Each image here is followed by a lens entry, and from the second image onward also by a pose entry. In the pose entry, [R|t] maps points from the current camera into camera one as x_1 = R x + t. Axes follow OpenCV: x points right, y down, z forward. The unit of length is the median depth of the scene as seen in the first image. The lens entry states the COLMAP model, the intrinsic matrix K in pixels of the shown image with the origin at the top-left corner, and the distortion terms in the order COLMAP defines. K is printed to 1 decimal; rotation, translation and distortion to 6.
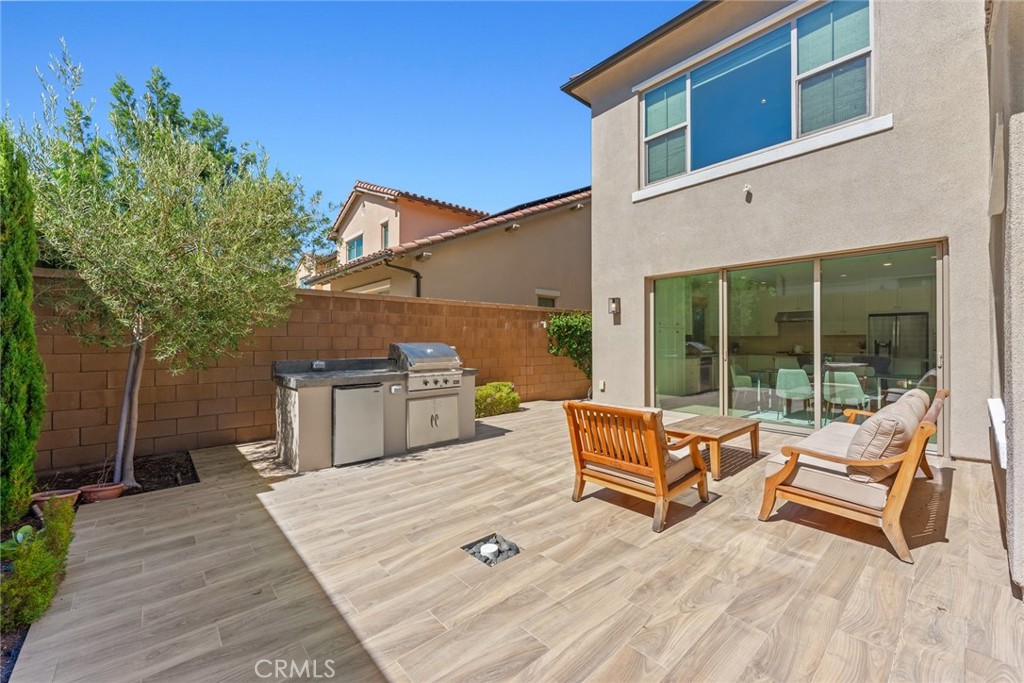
lens RADIAL K [[412.9, 0, 505.9], [0, 412.9, 337.2], [0, 0, 1]] dist [-0.000354, 0.000989]
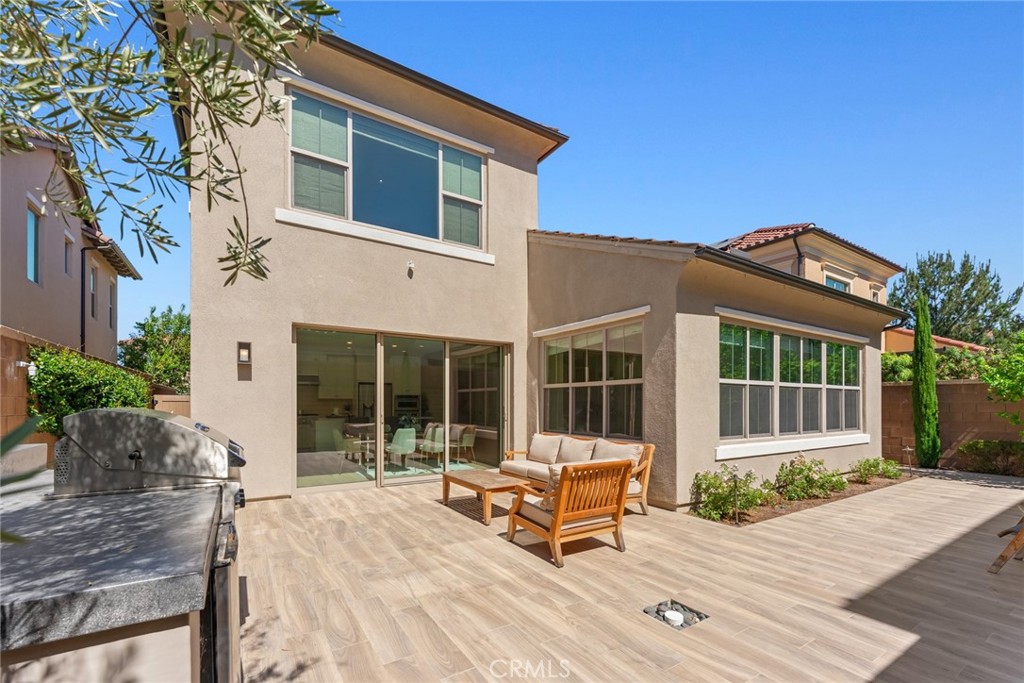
lens RADIAL K [[432.9, 0, 516.3], [0, 432.9, 399.5], [0, 0, 1]] dist [-0.000840, -0.000422]
pose [[0.144560, 0.010776, 0.989437, -0.508665], [-0.015520, 0.999842, -0.008622, 0.002275], [-0.989374, -0.014110, 0.144704, 0.552489]]
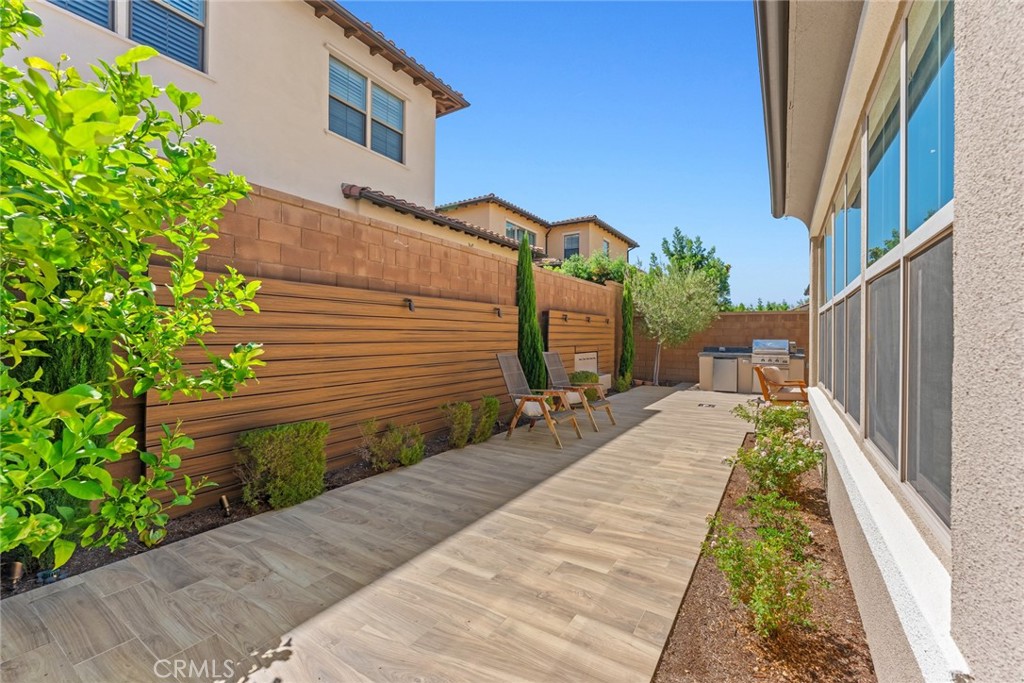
lens RADIAL K [[412.9, 0, 514.5], [0, 412.9, 337.3], [0, 0, 1]] dist [-0.000354, 0.000989]
pose [[0.279043, 0.010251, -0.960224, 1.151666], [0.000533, 0.999941, 0.010830, -0.016826], [0.960278, -0.003534, 0.279021, -0.571716]]
